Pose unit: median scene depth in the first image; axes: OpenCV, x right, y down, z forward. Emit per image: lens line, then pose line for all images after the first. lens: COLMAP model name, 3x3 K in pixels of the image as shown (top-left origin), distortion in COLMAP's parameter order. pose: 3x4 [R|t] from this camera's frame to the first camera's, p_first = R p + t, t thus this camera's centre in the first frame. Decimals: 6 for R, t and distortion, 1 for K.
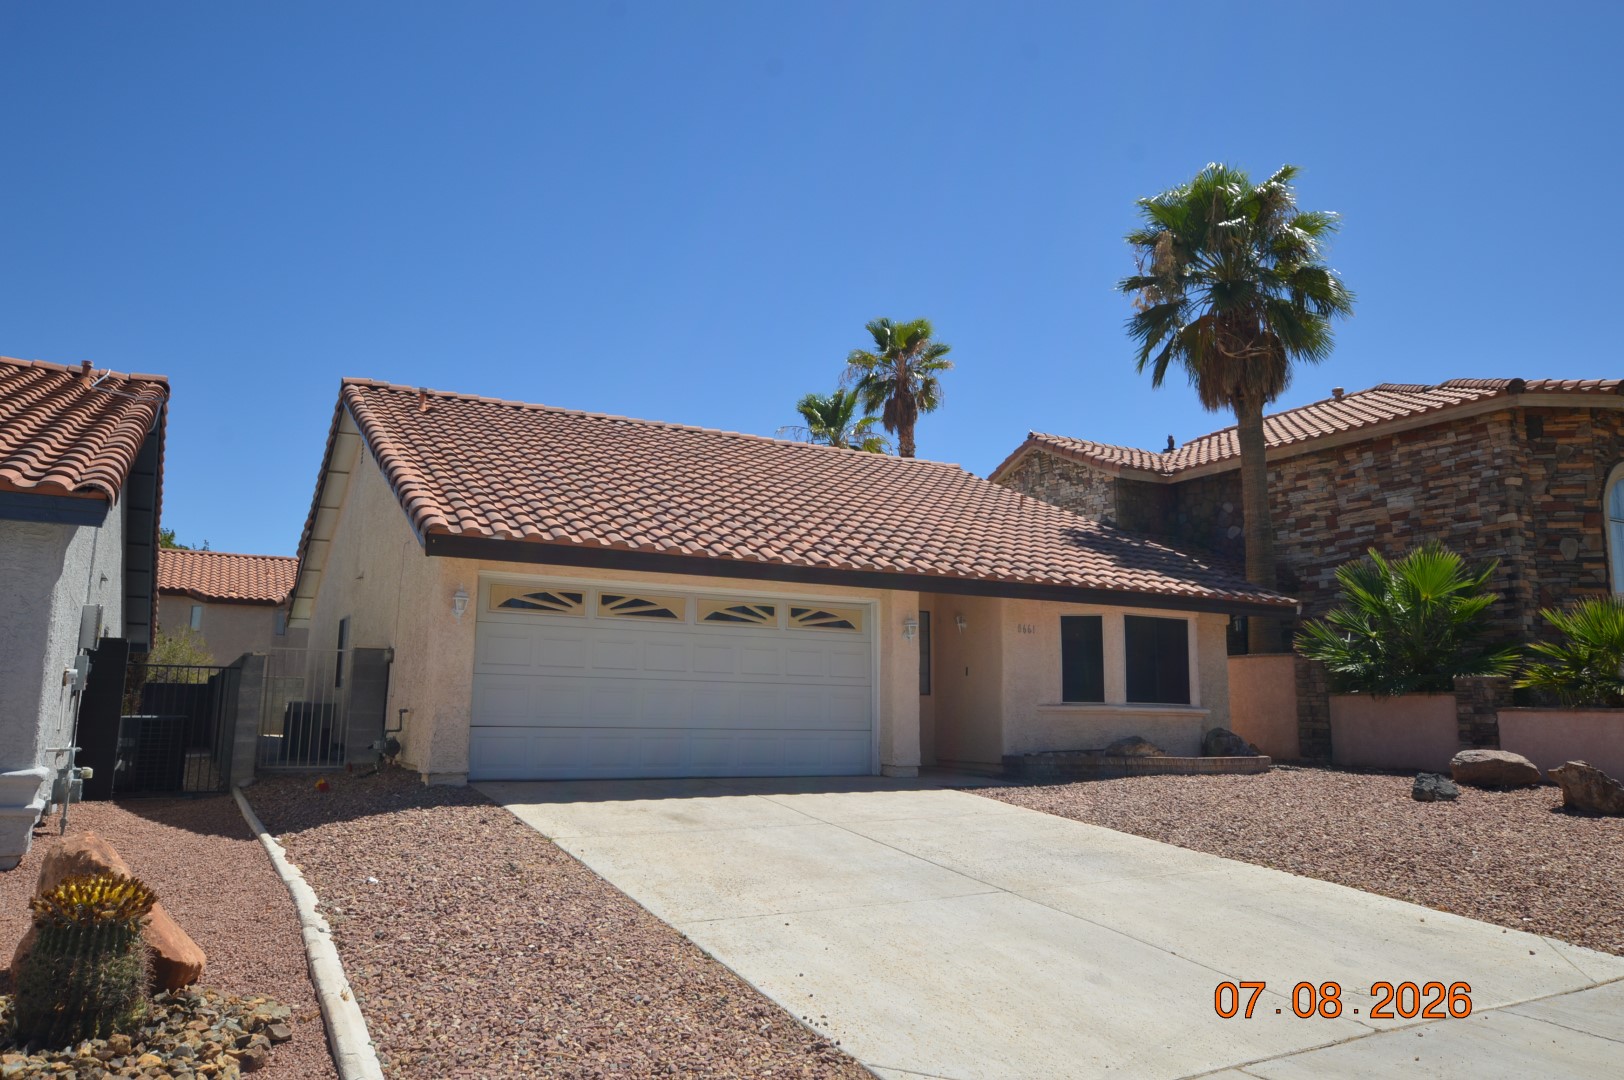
lens RADIAL K [[1105.8, 0, 812.0], [0, 1105.8, 540.0], [0, 0, 1]] dist [-0.000151, 0.001885]
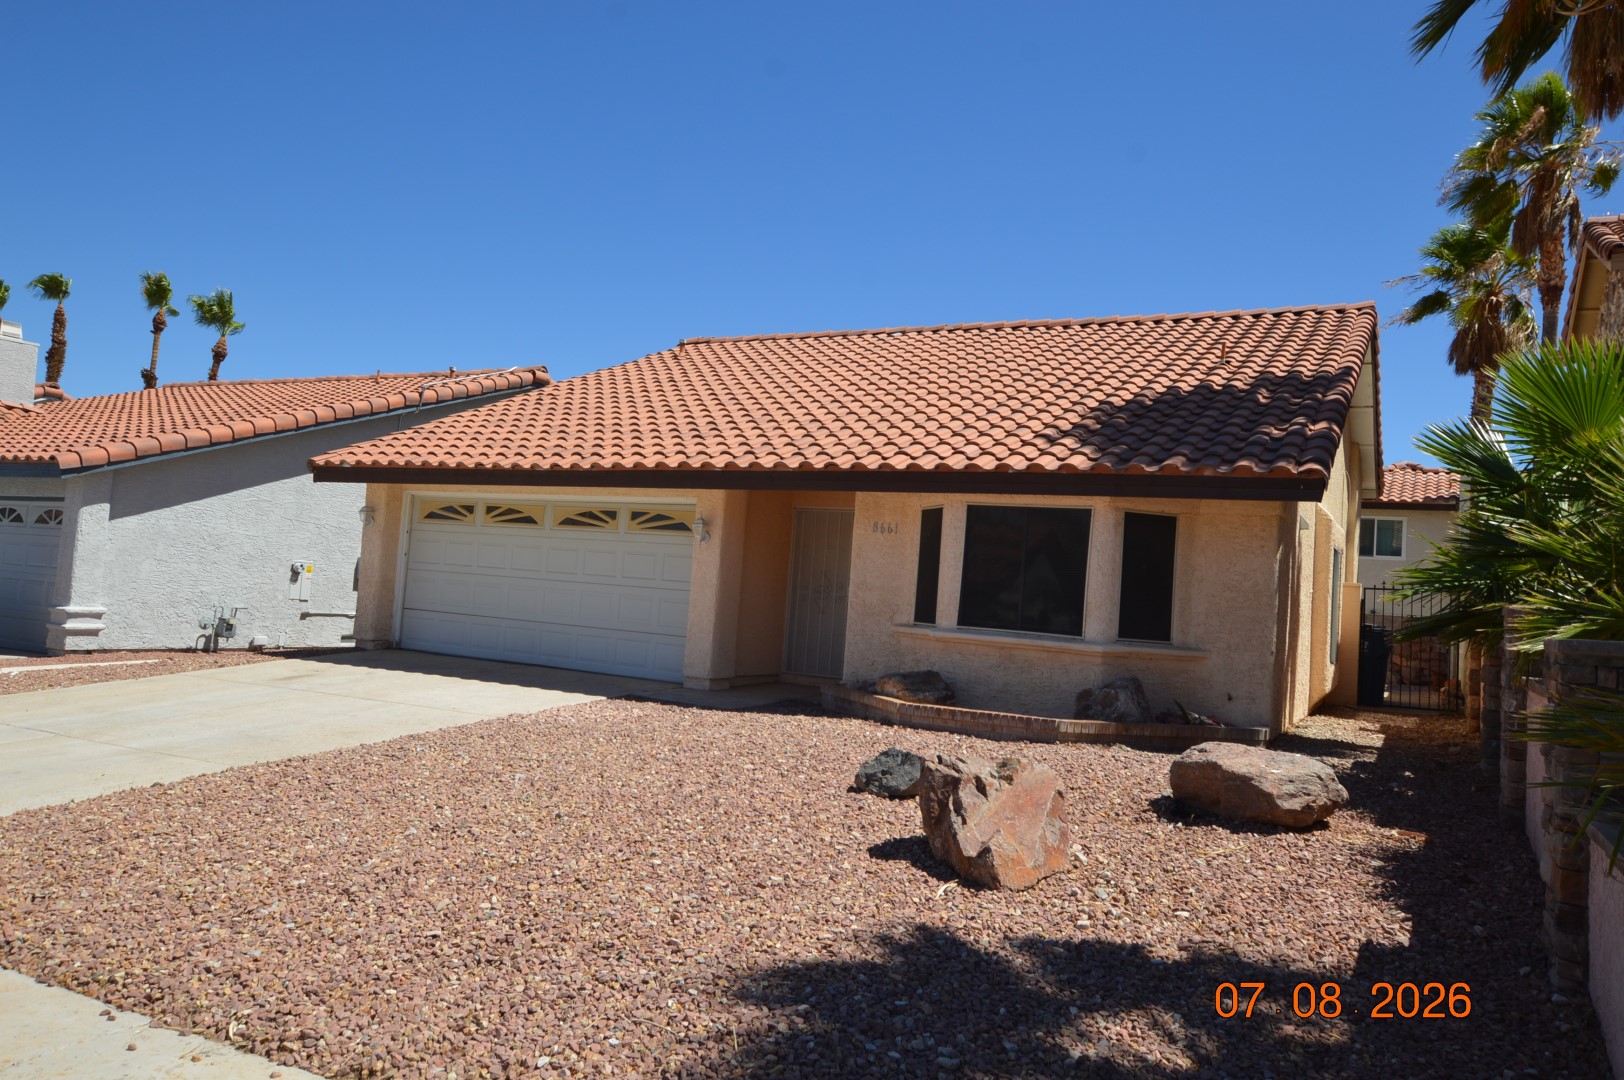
lens RADIAL K [[1135.3, 0, 812.0], [0, 1135.3, 540.0], [0, 0, 1]] dist [-0.003106, -0.000541]
pose [[0.546788, -0.015045, -0.837136, 0.844141], [0.067171, 0.997404, 0.025949, 0.064400], [0.834572, -0.070420, 0.546379, 0.513143]]
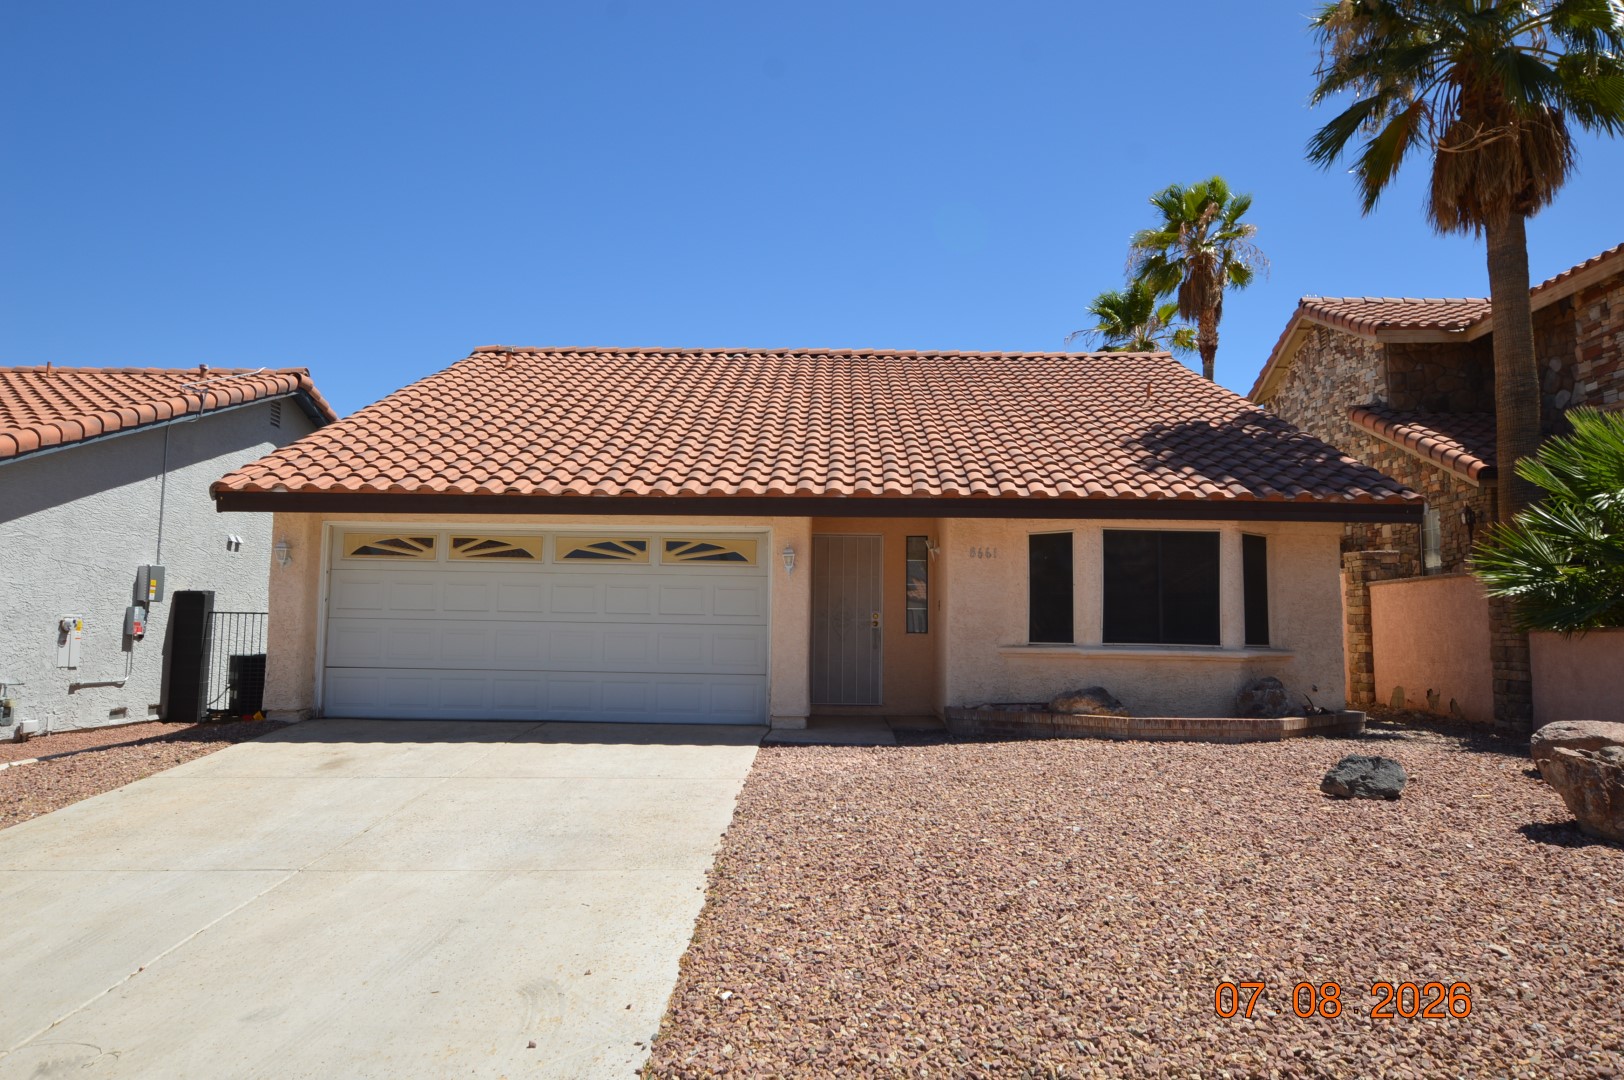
lens RADIAL K [[1105.8, 0, 812.0], [0, 1105.8, 540.0], [0, 0, 1]] dist [-0.000151, 0.001885]
pose [[0.871726, -0.044875, -0.487934, 0.481028], [0.074240, 0.996397, 0.040998, 0.028458], [0.484336, -0.071963, 0.871917, 0.233063]]
